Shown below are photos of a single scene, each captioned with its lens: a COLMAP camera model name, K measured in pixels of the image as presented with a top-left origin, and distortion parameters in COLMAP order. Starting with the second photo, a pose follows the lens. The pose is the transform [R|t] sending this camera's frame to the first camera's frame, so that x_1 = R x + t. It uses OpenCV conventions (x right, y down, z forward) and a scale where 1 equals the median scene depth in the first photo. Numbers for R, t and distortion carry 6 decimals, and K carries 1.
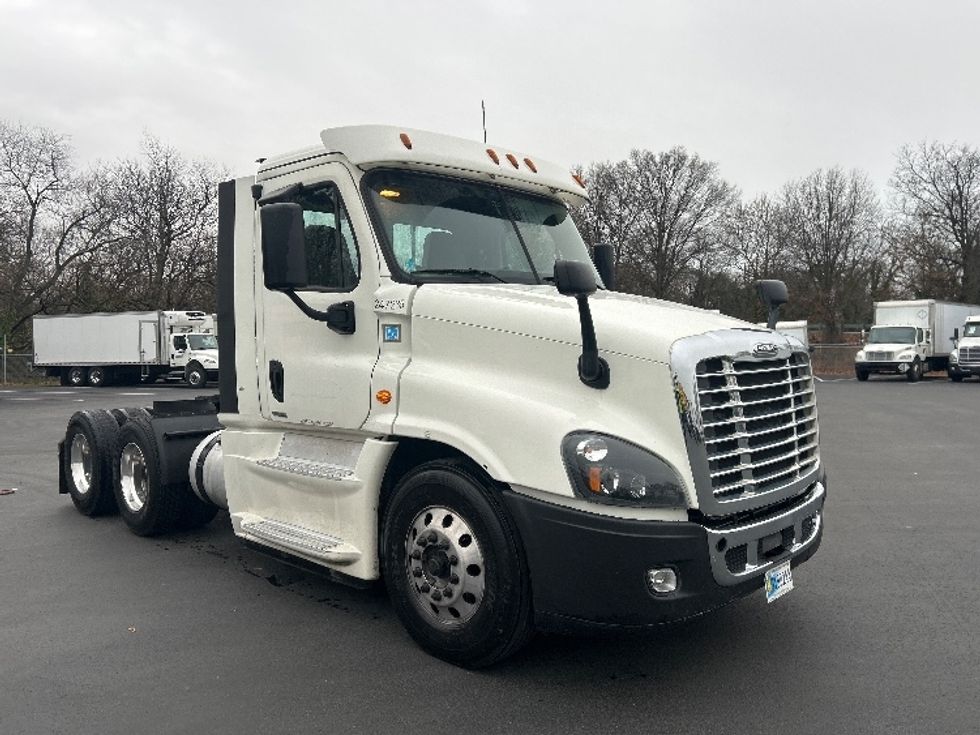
lens RADIAL K [[741.1, 0, 490.0], [0, 741.1, 367.5], [0, 0, 1]] dist [0.062229, -0.072404]
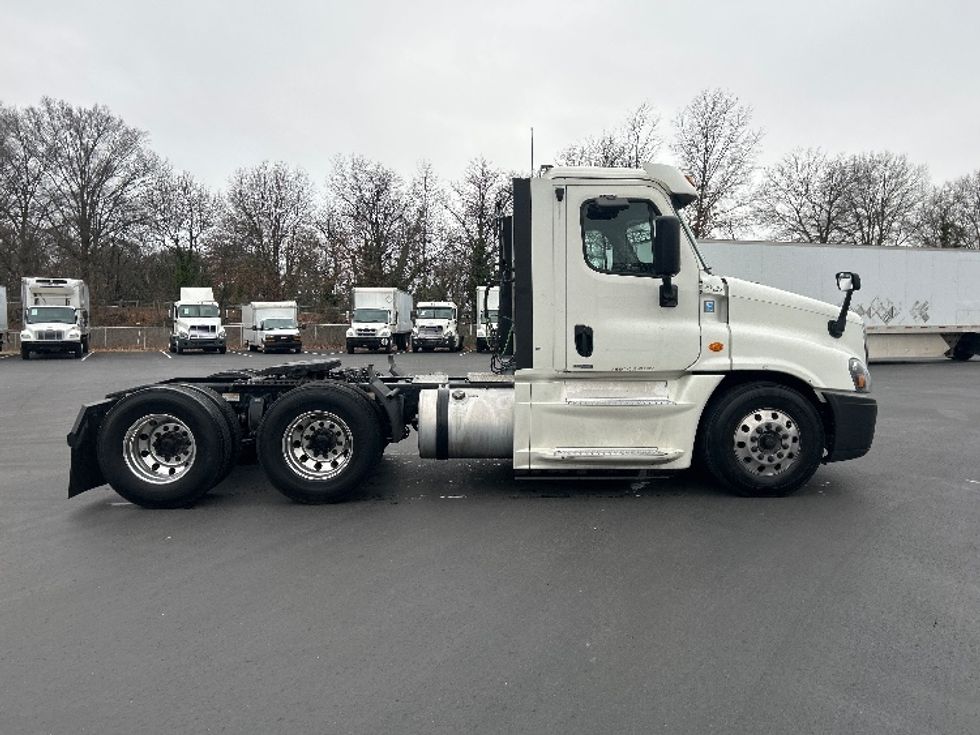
lens RADIAL K [[741.1, 0, 490.0], [0, 741.1, 367.5], [0, 0, 1]] dist [0.062229, -0.072404]
pose [[0.674693, -0.036147, 0.737213, -1.423089], [0.015836, 0.999279, 0.034503, 0.018195], [-0.737929, -0.011605, 0.674779, 0.249763]]
